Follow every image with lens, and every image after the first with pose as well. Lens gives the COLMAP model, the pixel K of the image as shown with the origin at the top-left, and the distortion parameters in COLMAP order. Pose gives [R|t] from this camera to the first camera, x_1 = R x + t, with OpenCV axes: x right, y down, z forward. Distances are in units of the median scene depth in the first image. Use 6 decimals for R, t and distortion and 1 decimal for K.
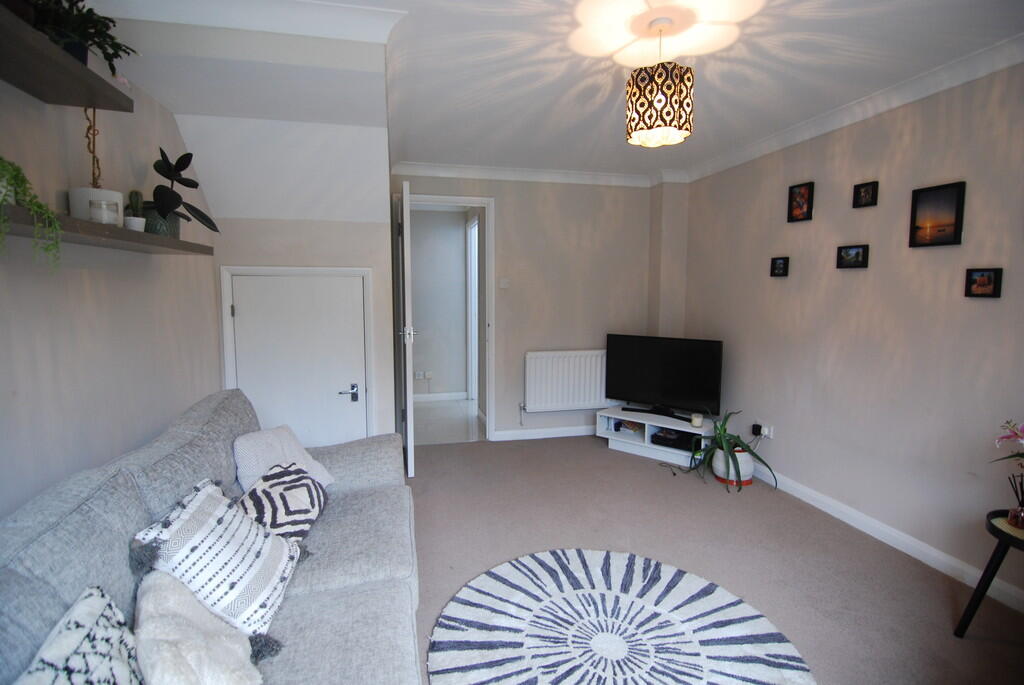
lens RADIAL K [[494.4, 0, 508.5], [0, 494.4, 337.6], [0, 0, 1]] dist [-0.020410, -0.000622]
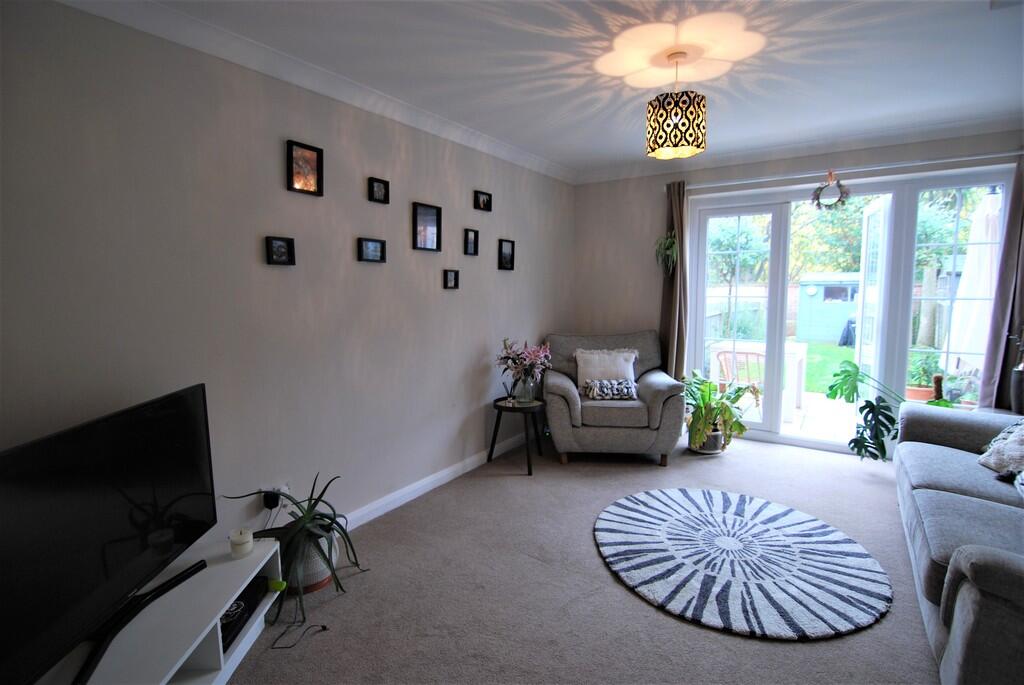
lens RADIAL K [[494.4, 0, 508.5], [0, 494.4, 337.6], [0, 0, 1]] dist [-0.020410, -0.000622]
pose [[-0.685548, -0.070388, 0.724617, -0.268430], [0.077187, 0.982678, 0.168481, -0.175257], [-0.723924, 0.171433, -0.668240, 1.884338]]
